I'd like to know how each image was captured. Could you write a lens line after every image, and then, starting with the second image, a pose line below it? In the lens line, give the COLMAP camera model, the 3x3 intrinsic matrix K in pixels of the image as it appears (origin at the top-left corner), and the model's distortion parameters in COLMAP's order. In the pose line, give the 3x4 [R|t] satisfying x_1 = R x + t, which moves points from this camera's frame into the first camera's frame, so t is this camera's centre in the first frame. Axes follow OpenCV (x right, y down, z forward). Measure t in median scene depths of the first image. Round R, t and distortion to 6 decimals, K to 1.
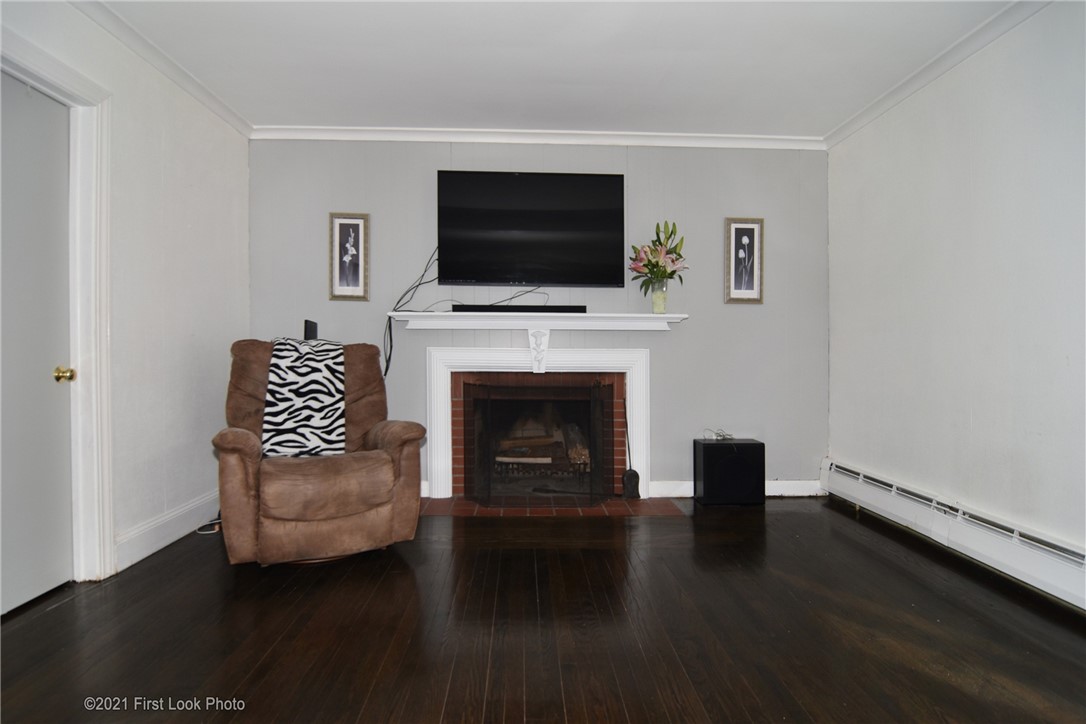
lens RADIAL K [[601.0, 0, 575.3], [0, 601.0, 348.1], [0, 0, 1]] dist [-0.016542, -0.000730]
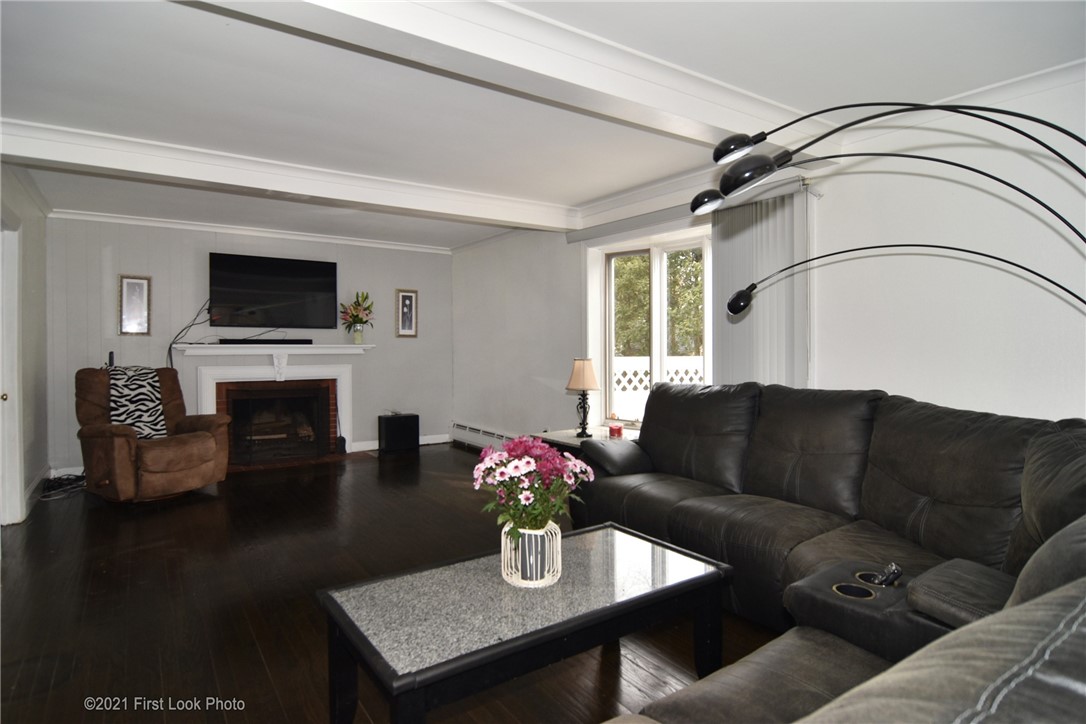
lens RADIAL K [[601.0, 0, 575.3], [0, 601.0, 348.1], [0, 0, 1]] dist [-0.016542, -0.000730]
pose [[0.845029, -0.010029, 0.534627, -0.265793], [-0.000148, 0.999820, 0.018990, -0.082362], [-0.534721, -0.016126, 0.844875, -0.823767]]
